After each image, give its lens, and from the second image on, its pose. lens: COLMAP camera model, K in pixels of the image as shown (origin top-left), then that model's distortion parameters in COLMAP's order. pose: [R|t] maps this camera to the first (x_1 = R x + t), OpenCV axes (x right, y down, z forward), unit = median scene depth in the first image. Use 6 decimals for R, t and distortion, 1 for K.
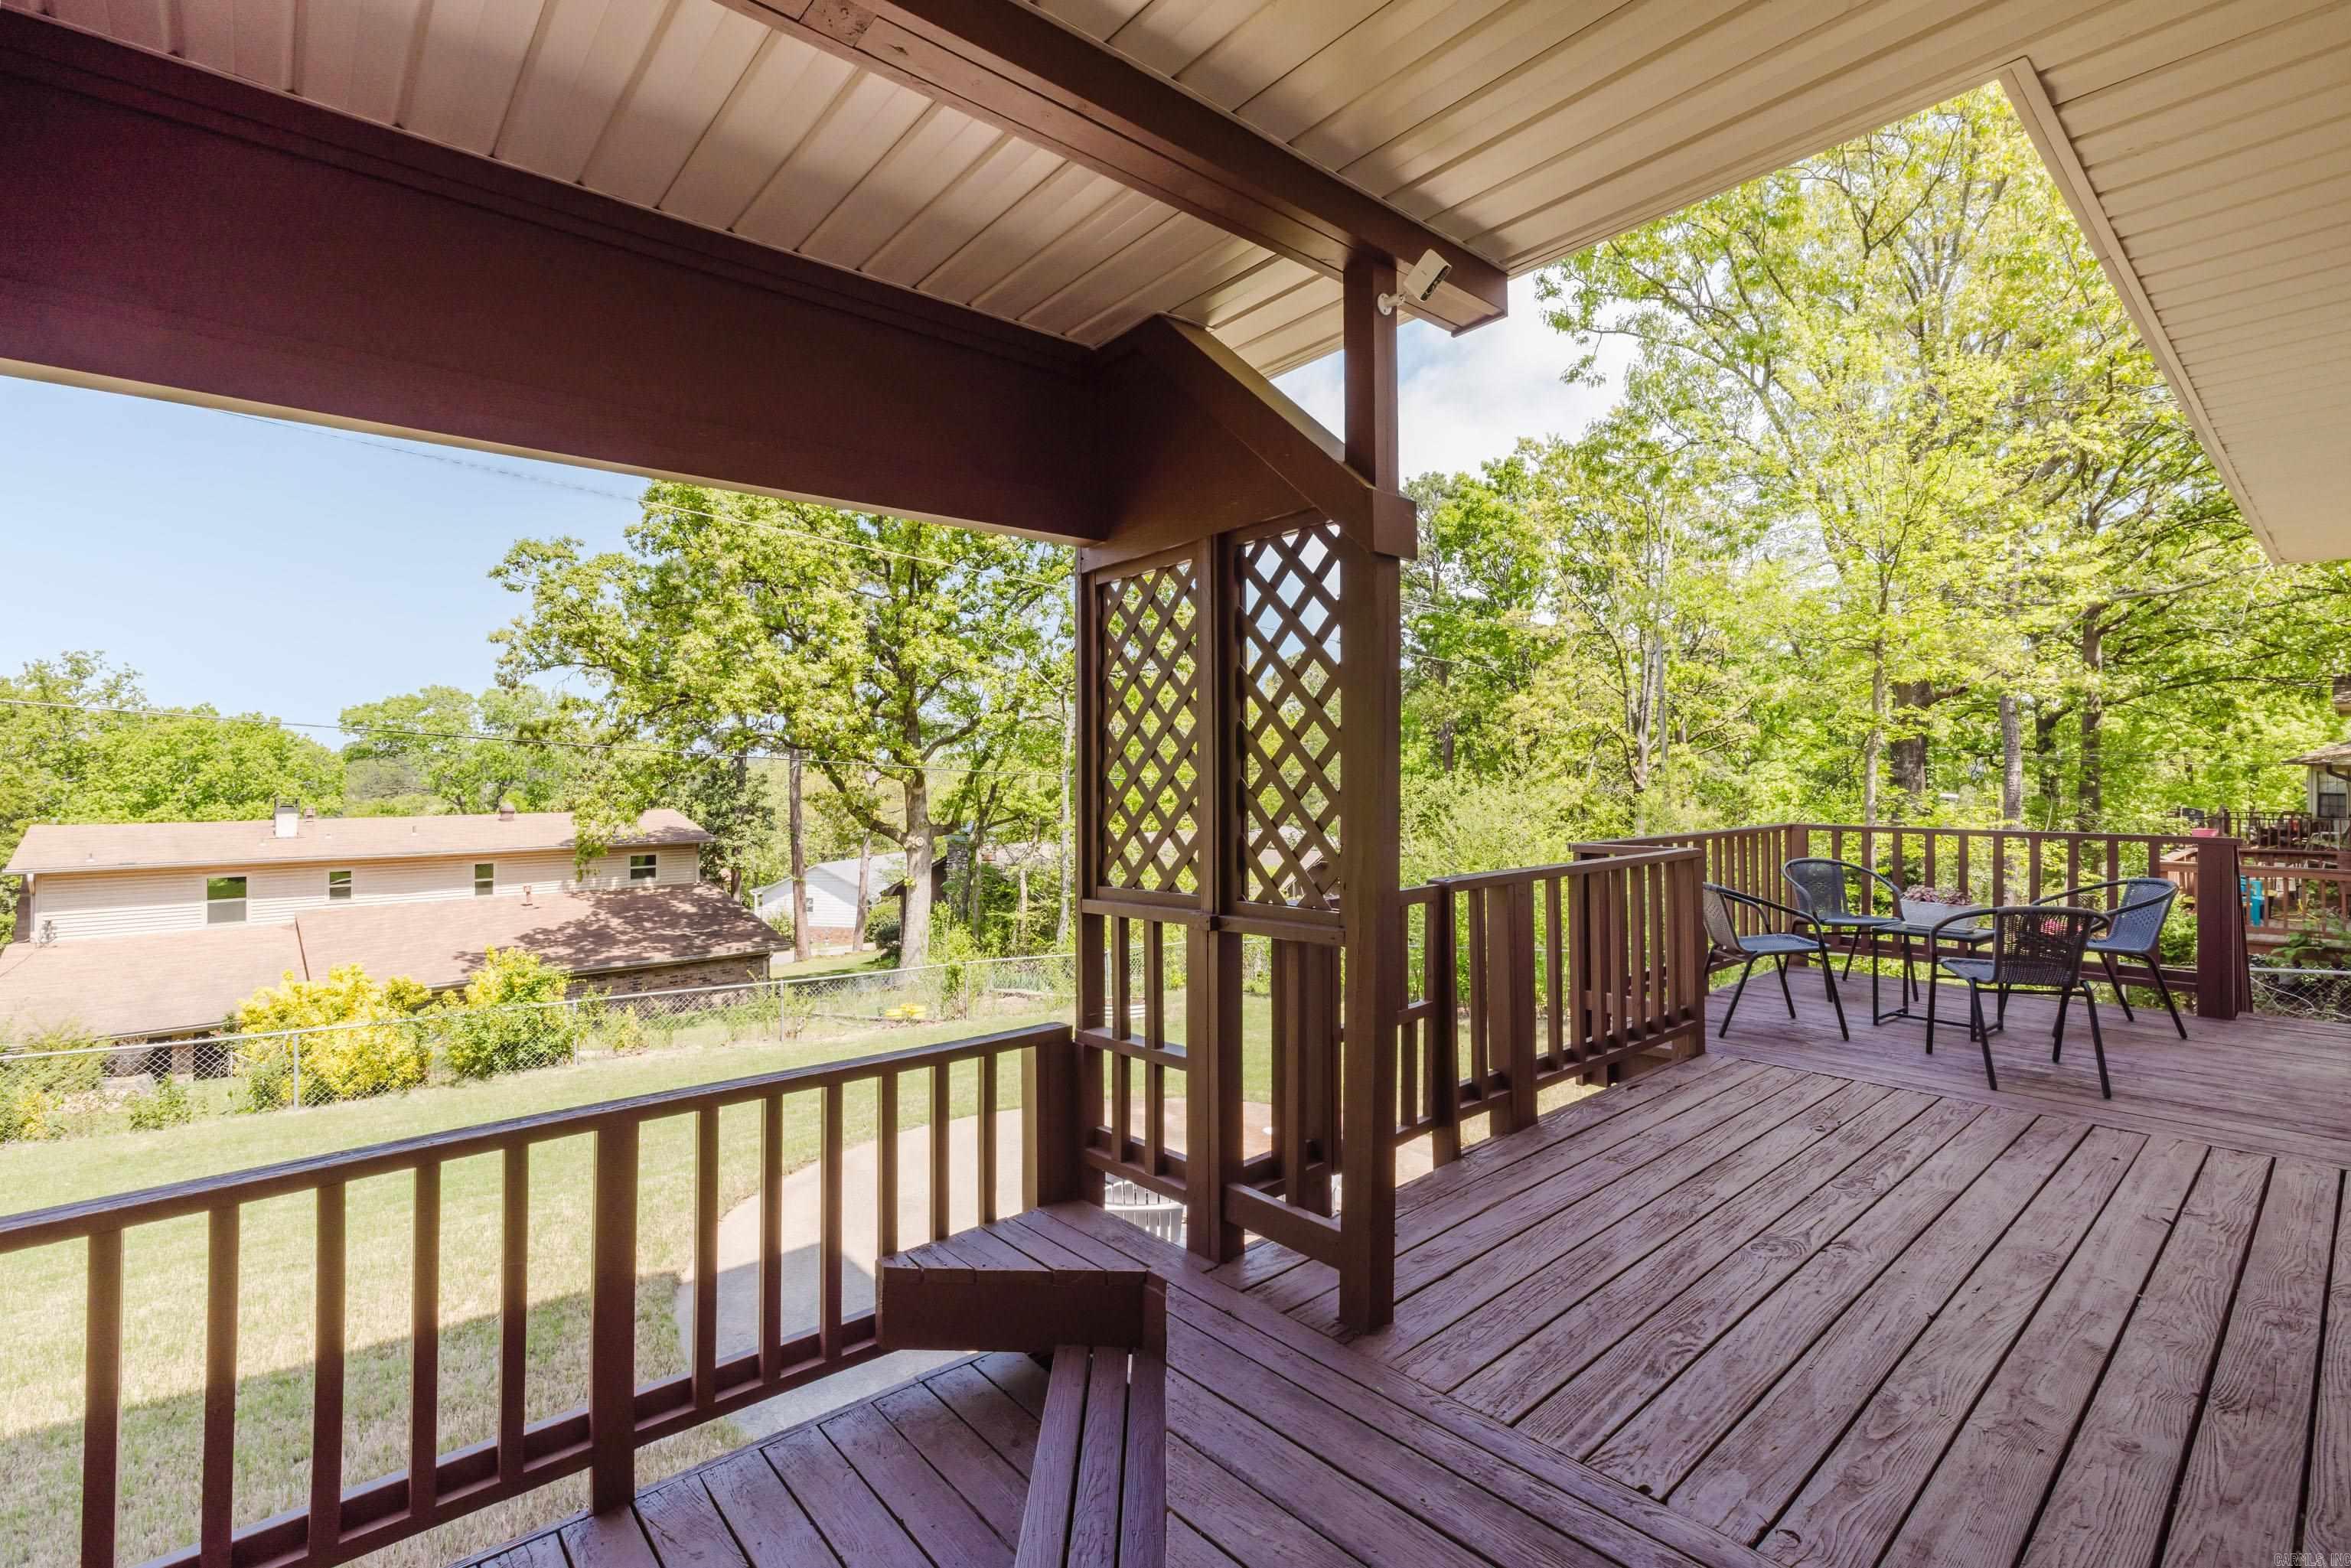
lens RADIAL K [[1058.7, 0, 1171.9], [0, 1058.7, 795.2], [0, 0, 1]] dist [-0.002377, 0.001149]
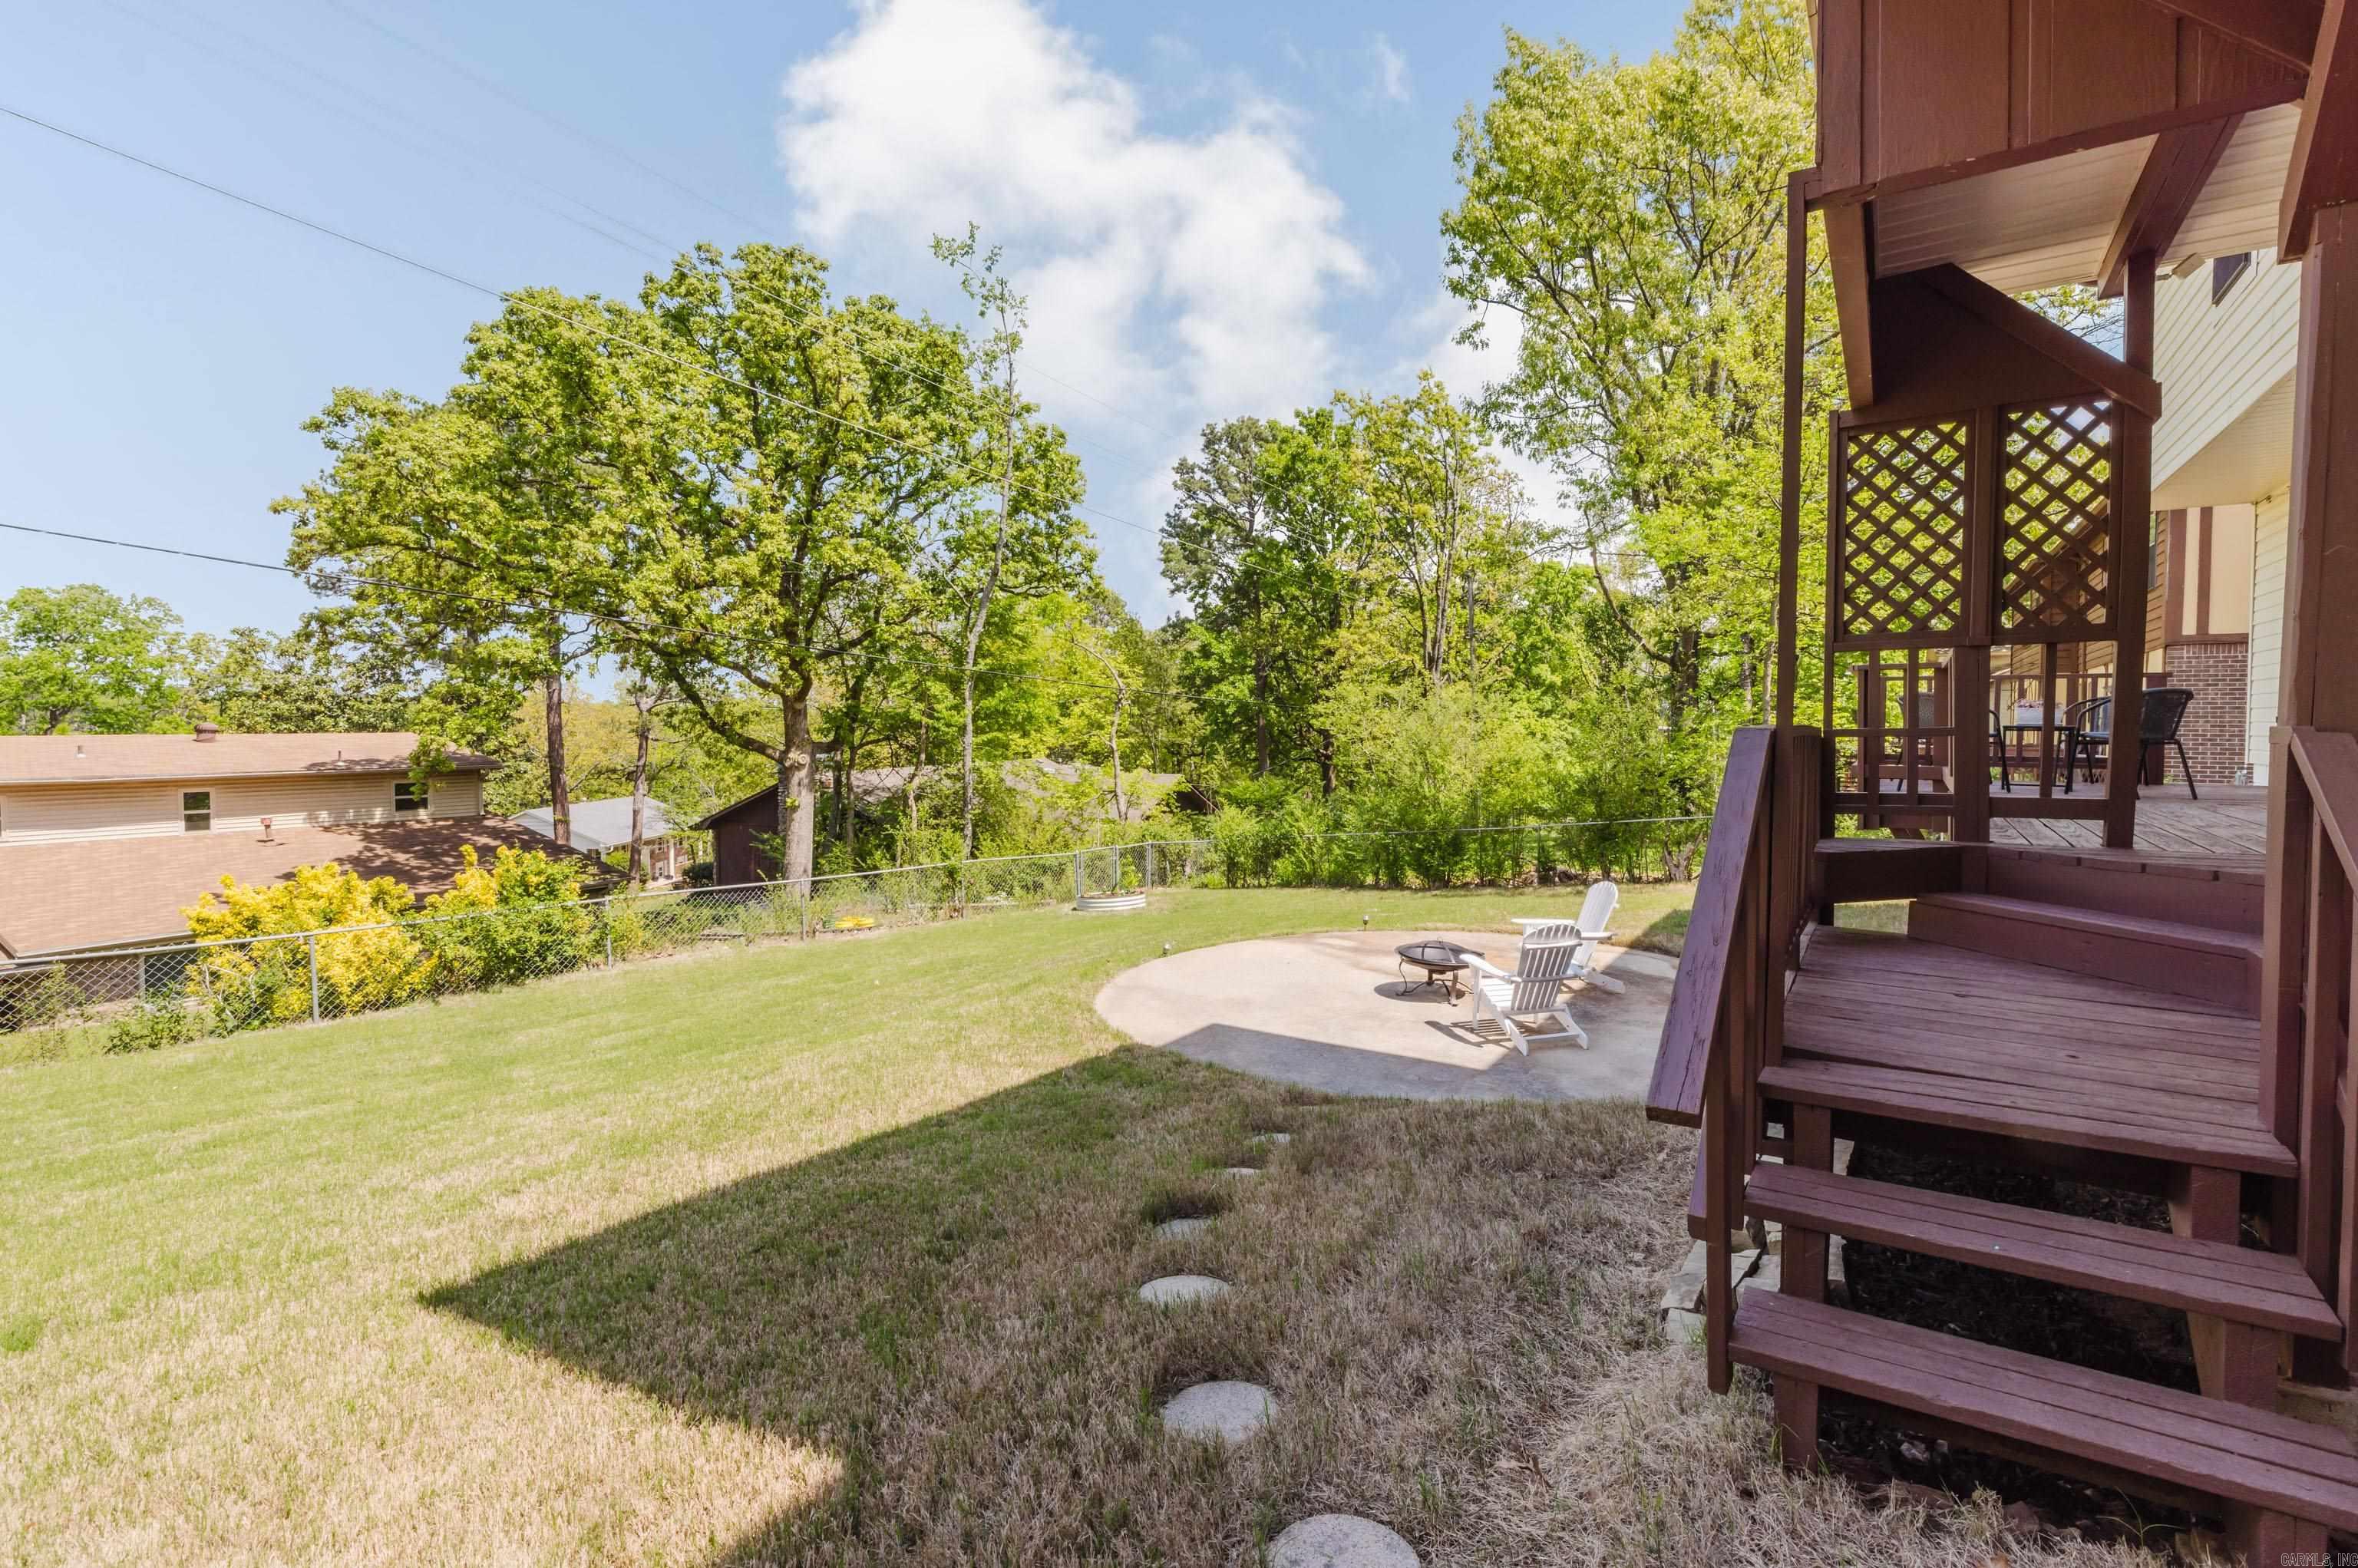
lens RADIAL K [[1066.4, 0, 1244.9], [0, 1066.4, 797.6], [0, 0, 1]] dist [0.002131, 0.000284]
pose [[0.952462, -0.013213, 0.304370, -0.177613], [-0.002838, 0.998631, 0.052233, 0.031580], [-0.304643, -0.050614, 0.951121, -0.028968]]
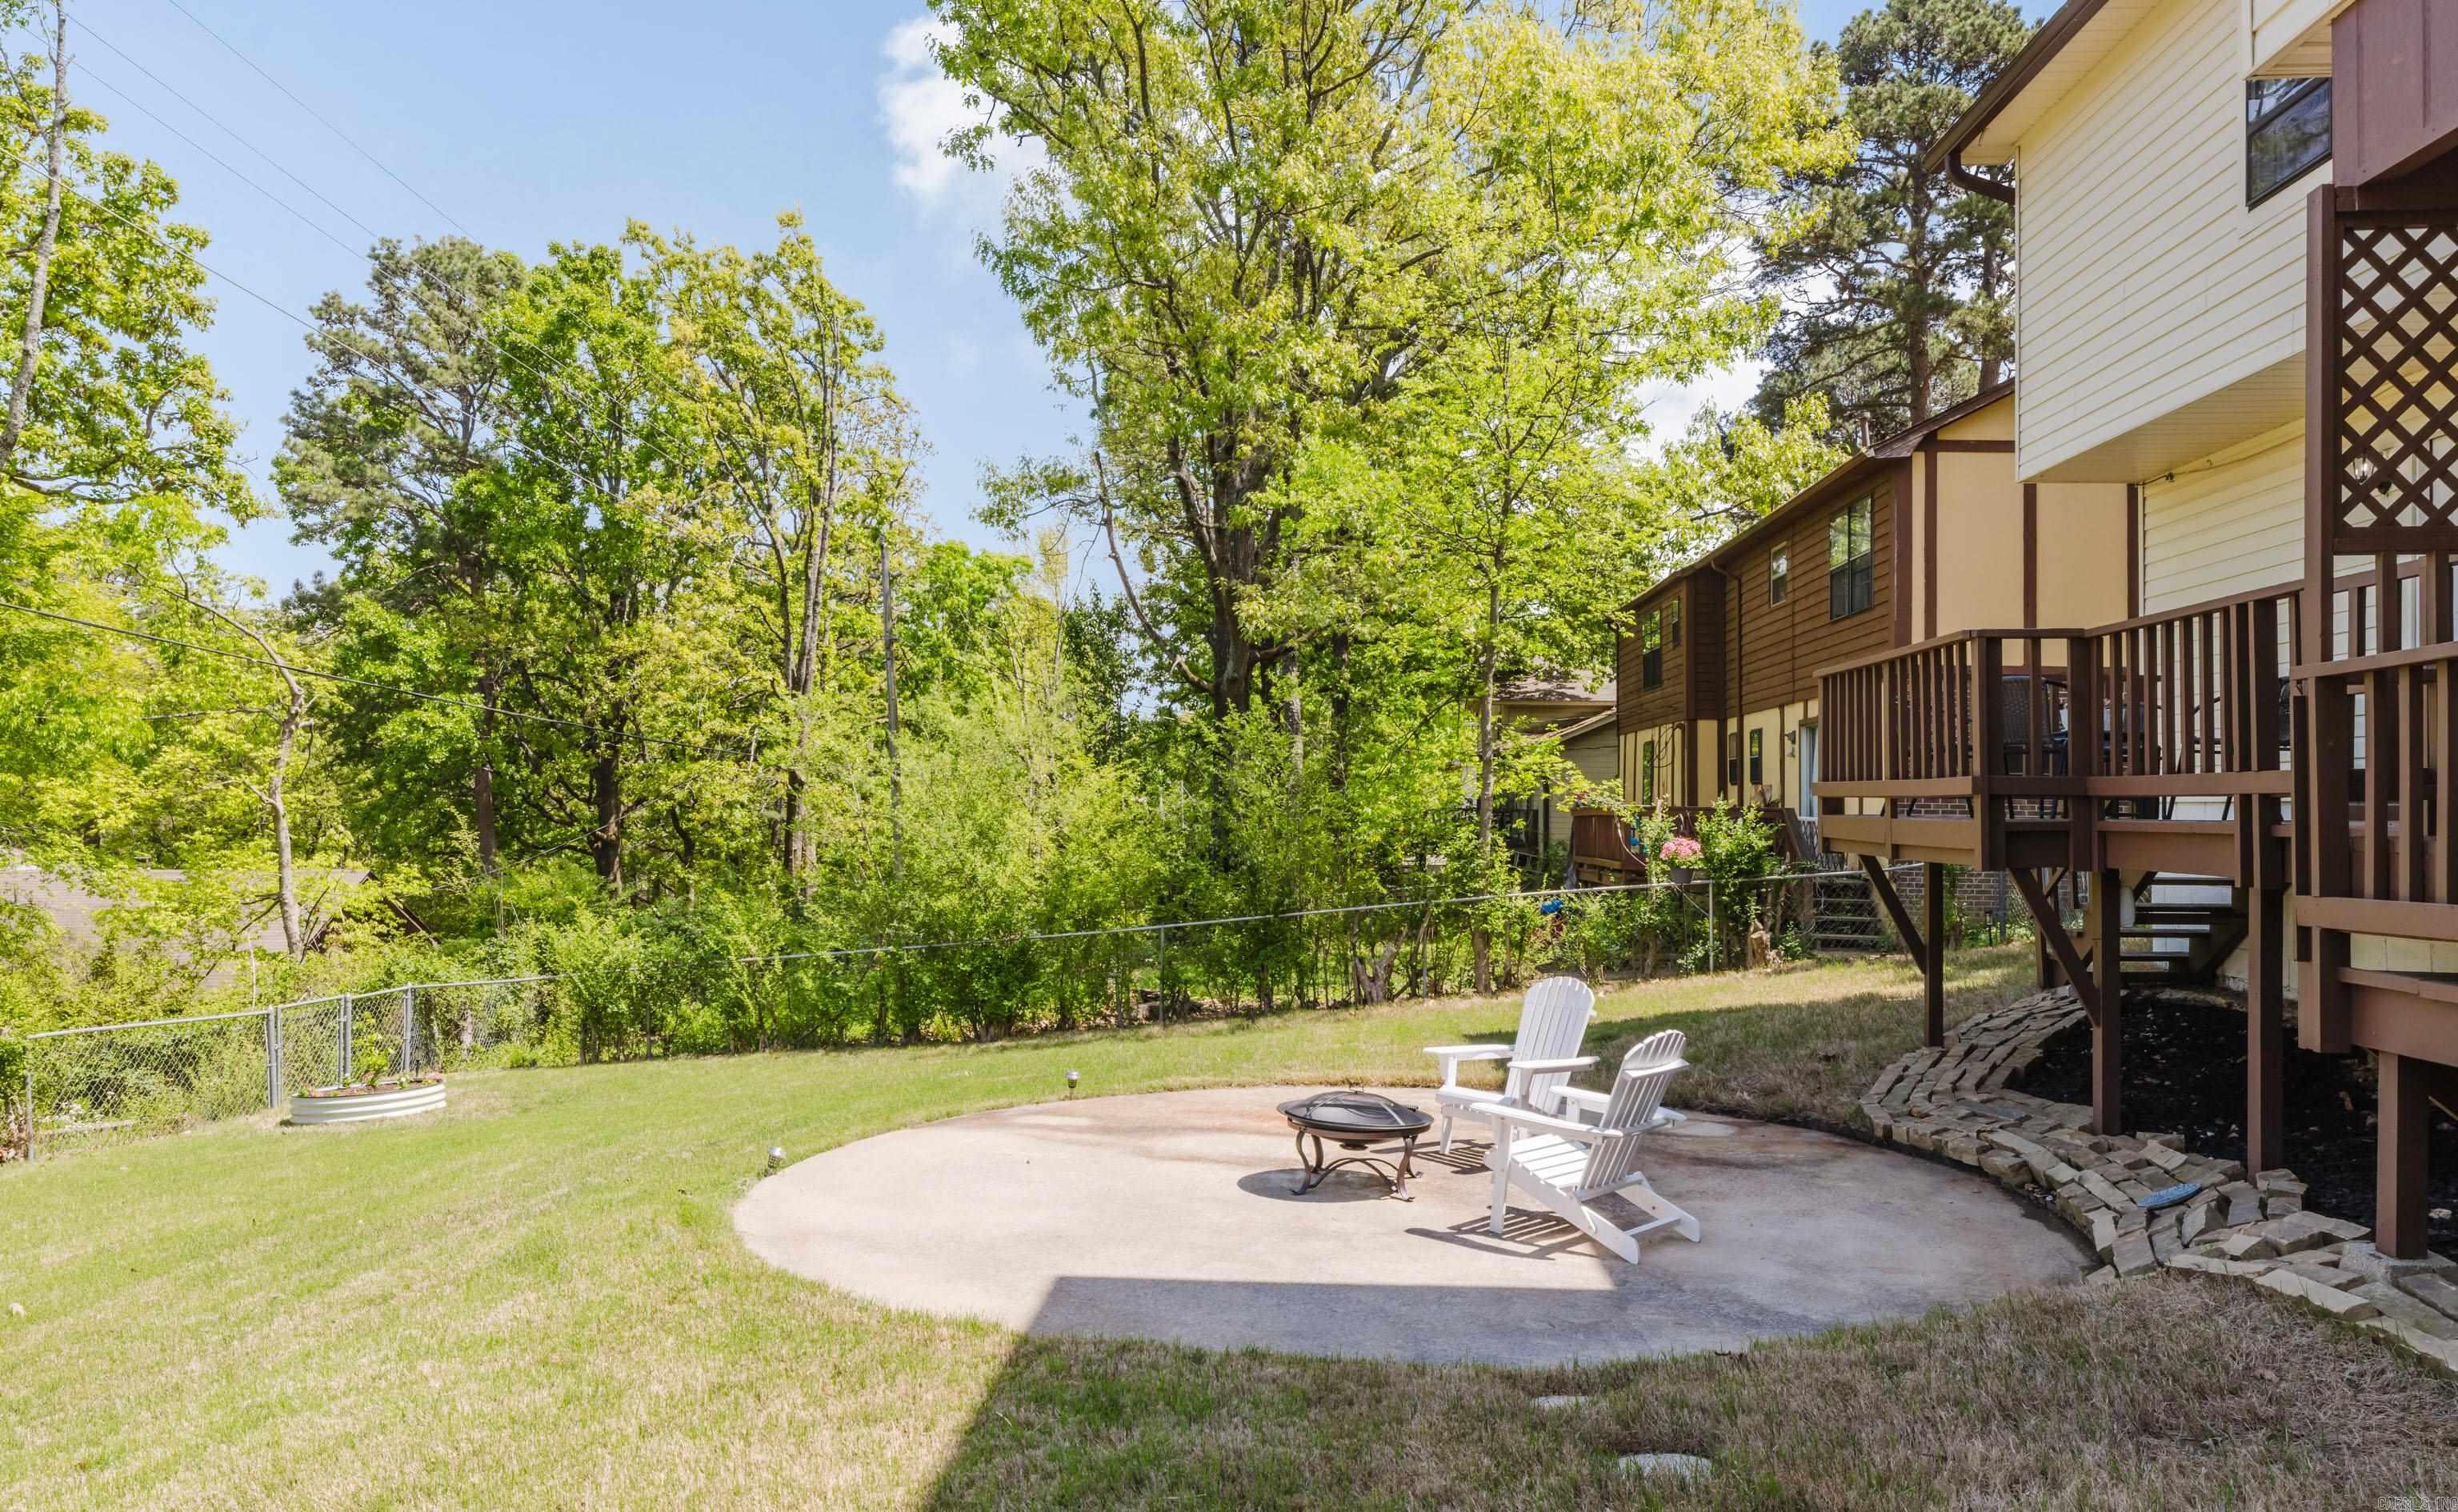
lens RADIAL K [[1672.0, 0, 1259.5], [0, 1672.0, 852.2], [0, 0, 1]] dist [-0.004197, 0.004396]
pose [[0.693865, -0.006025, 0.720080, -0.249675], [-0.003325, 0.999928, 0.011570, 0.049168], [-0.720098, -0.010422, 0.693794, 0.082650]]
